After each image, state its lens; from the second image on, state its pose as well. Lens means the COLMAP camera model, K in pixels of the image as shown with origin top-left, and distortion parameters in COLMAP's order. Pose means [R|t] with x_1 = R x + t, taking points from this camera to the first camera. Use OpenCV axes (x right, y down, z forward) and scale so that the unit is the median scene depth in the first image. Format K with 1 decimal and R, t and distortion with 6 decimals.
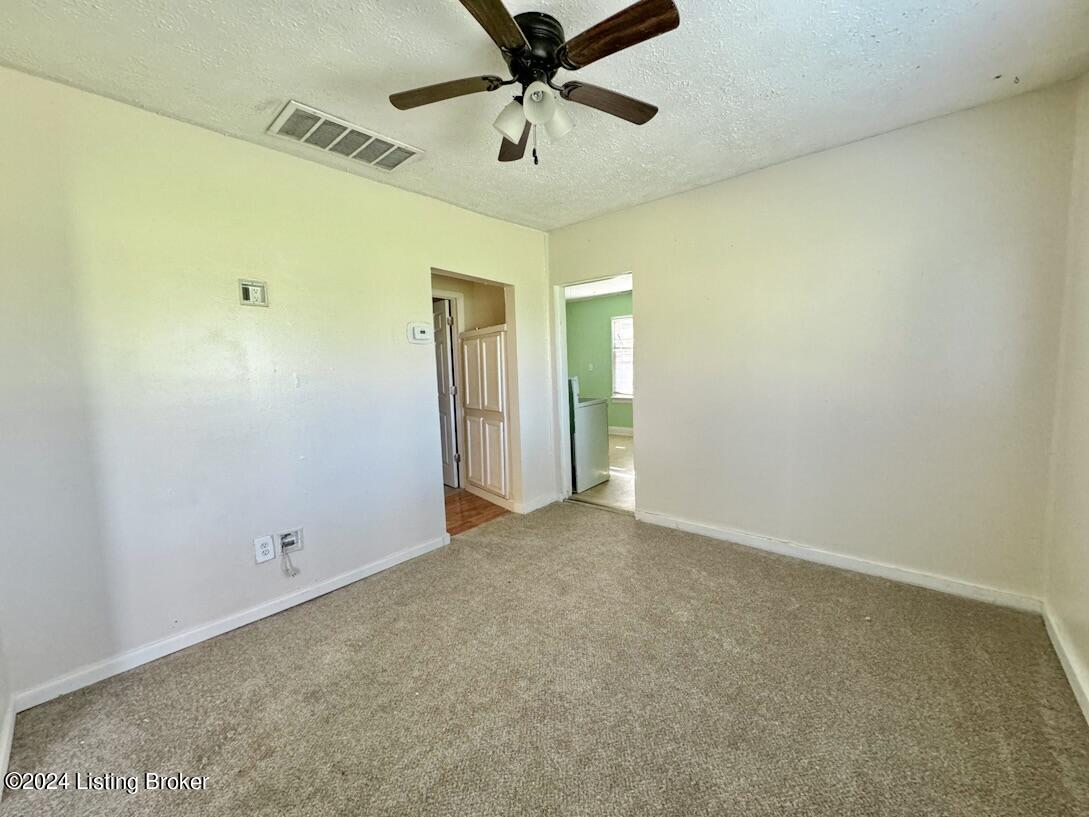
lens RADIAL K [[436.7, 0, 545.4], [0, 436.7, 409.4], [0, 0, 1]] dist [-0.001416, -0.000260]
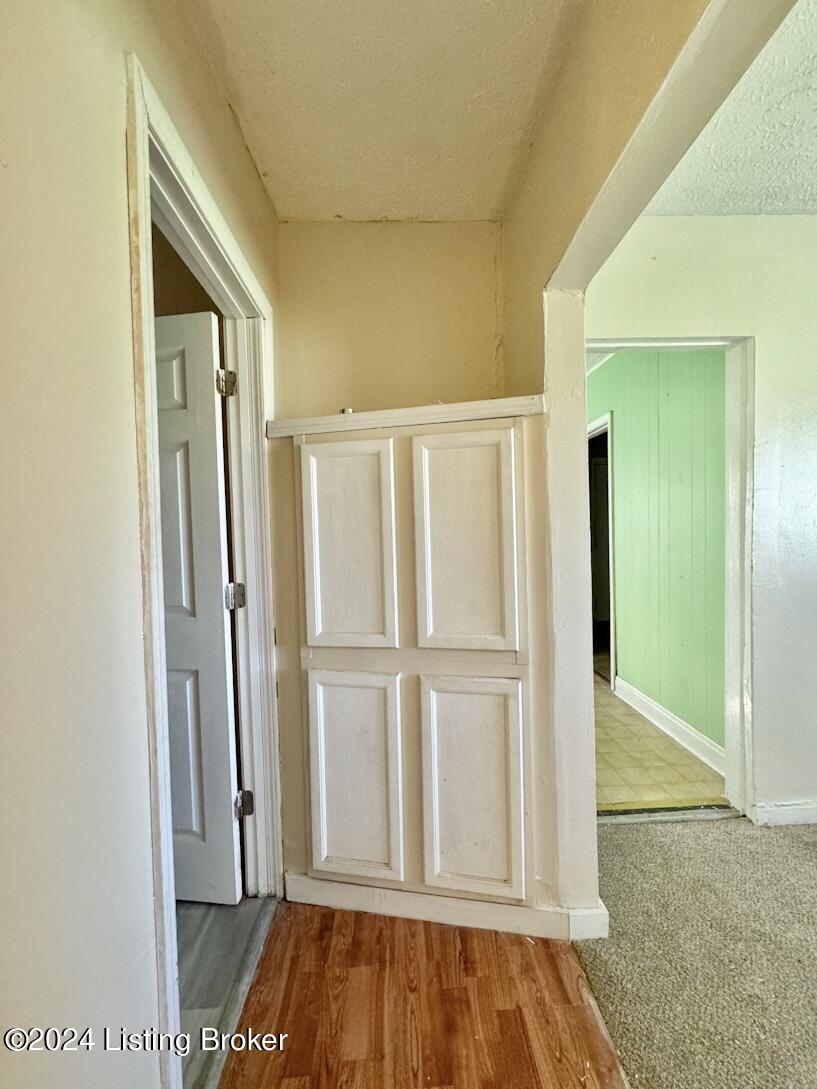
lens RADIAL K [[436.7, 0, 410.4], [0, 436.7, 544.4], [0, 0, 1]] dist [-0.001416, -0.000260]
pose [[0.746671, -0.011393, 0.665096, -0.349887], [0.072904, 0.995232, -0.064797, -0.054961], [-0.661187, 0.096870, 0.743941, 0.718750]]
